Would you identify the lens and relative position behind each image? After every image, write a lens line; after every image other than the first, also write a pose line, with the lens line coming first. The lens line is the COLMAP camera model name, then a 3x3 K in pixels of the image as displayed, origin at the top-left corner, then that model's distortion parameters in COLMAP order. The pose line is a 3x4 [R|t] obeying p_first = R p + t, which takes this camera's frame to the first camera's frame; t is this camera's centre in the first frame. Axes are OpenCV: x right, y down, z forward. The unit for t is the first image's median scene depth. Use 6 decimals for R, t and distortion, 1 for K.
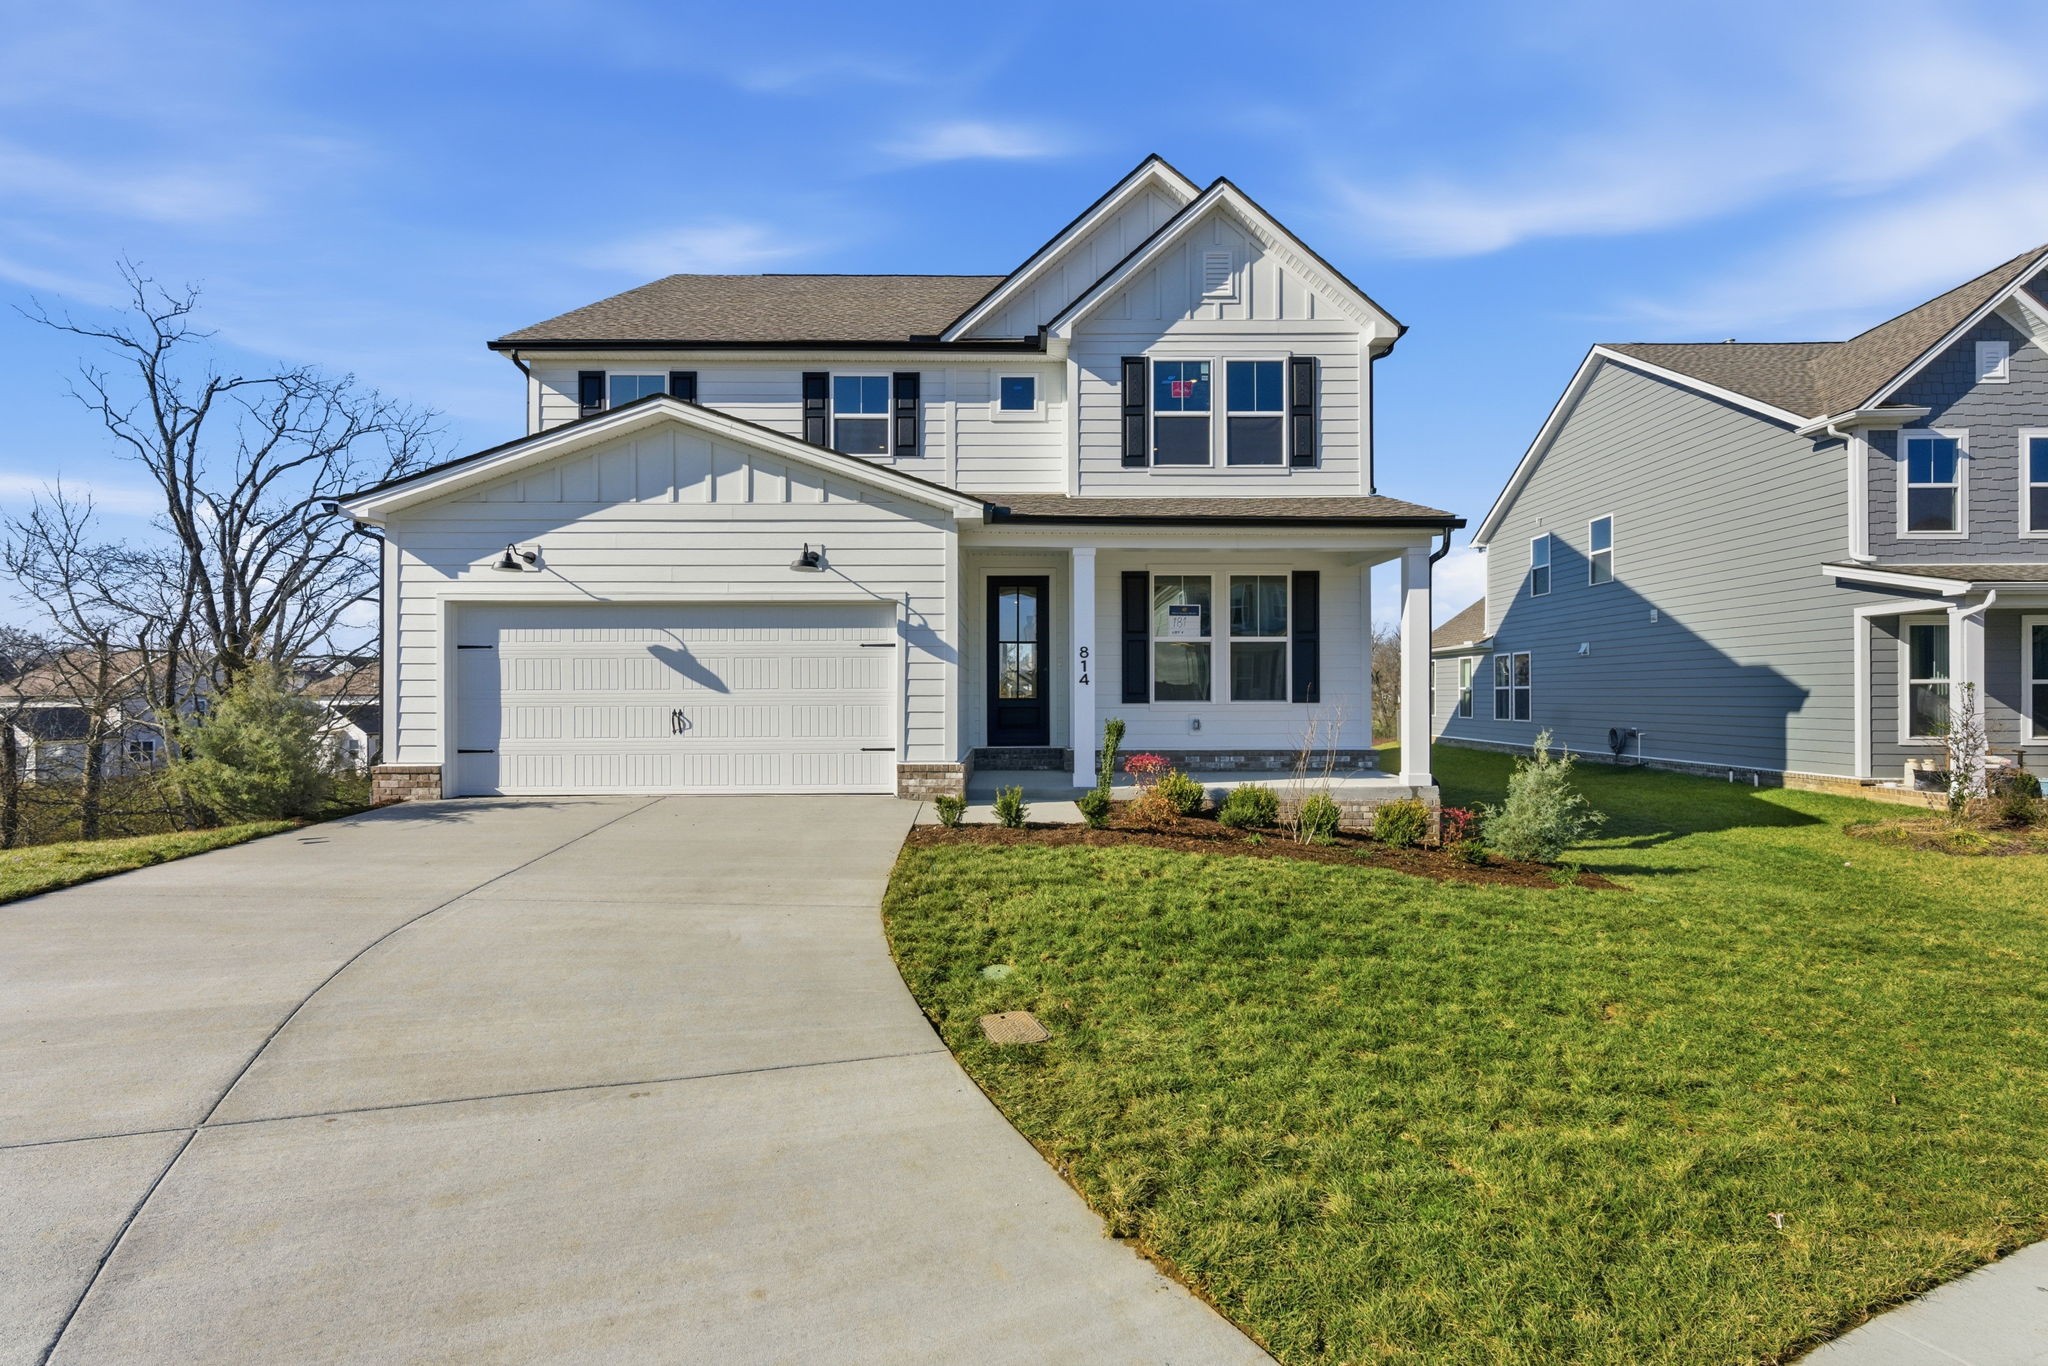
lens RADIAL K [[813.1, 0, 1029.6], [0, 813.1, 694.7], [0, 0, 1]] dist [0.008927, -0.002031]
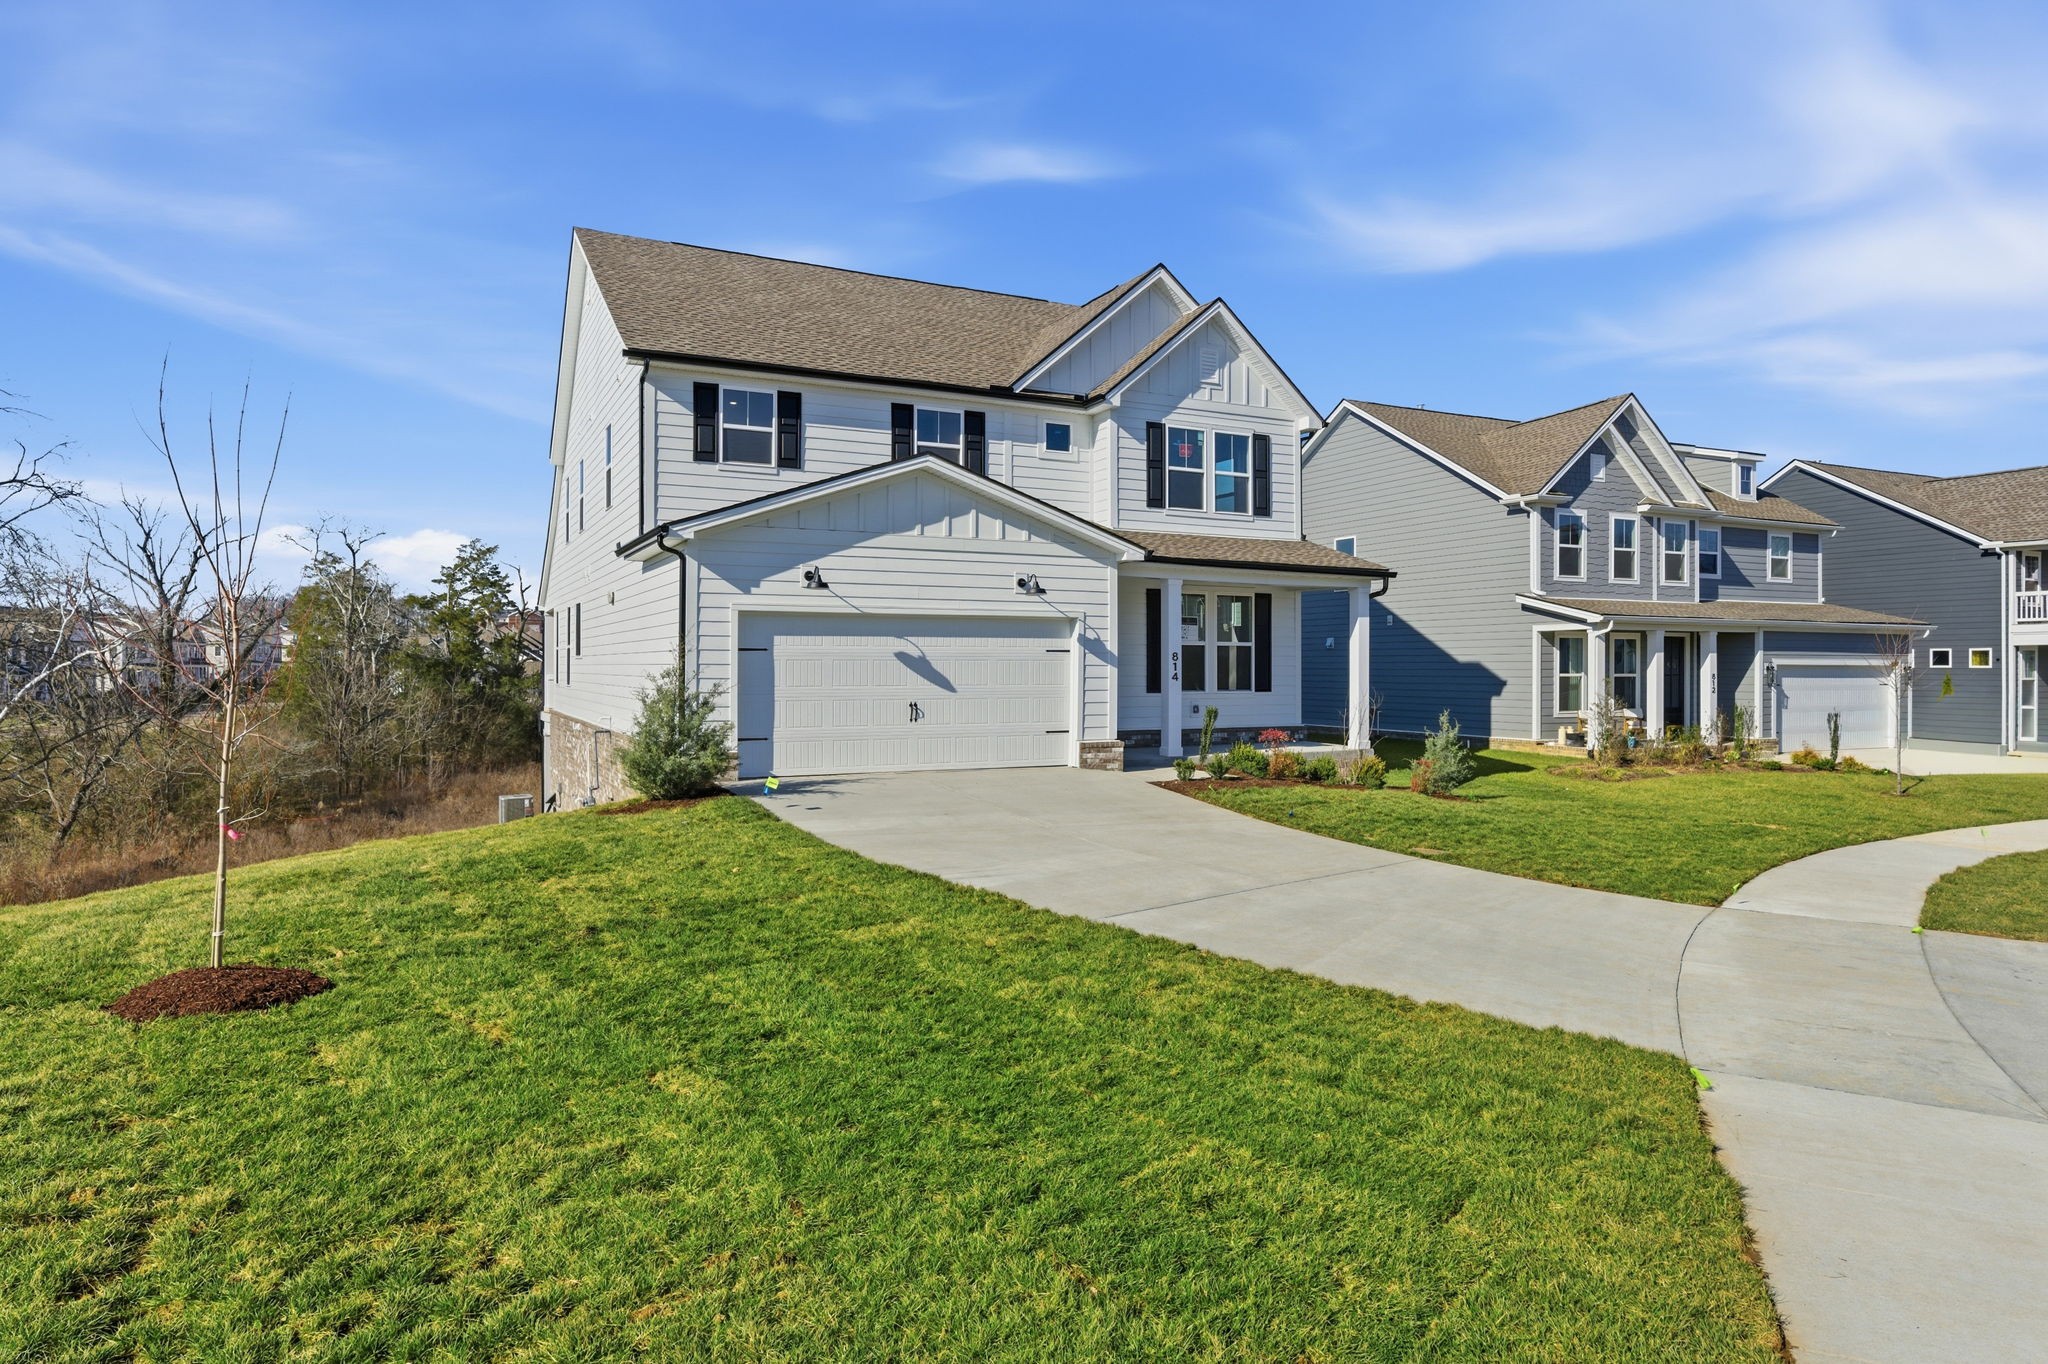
lens RADIAL K [[939.7, 0, 1025.5], [0, 939.7, 672.6], [0, 0, 1]] dist [-0.002405, 0.003852]
pose [[0.925892, 0.002530, 0.377780, -0.607876], [-0.001155, 0.999992, -0.003865, -0.015660], [-0.377787, 0.003142, 0.925887, -0.284737]]
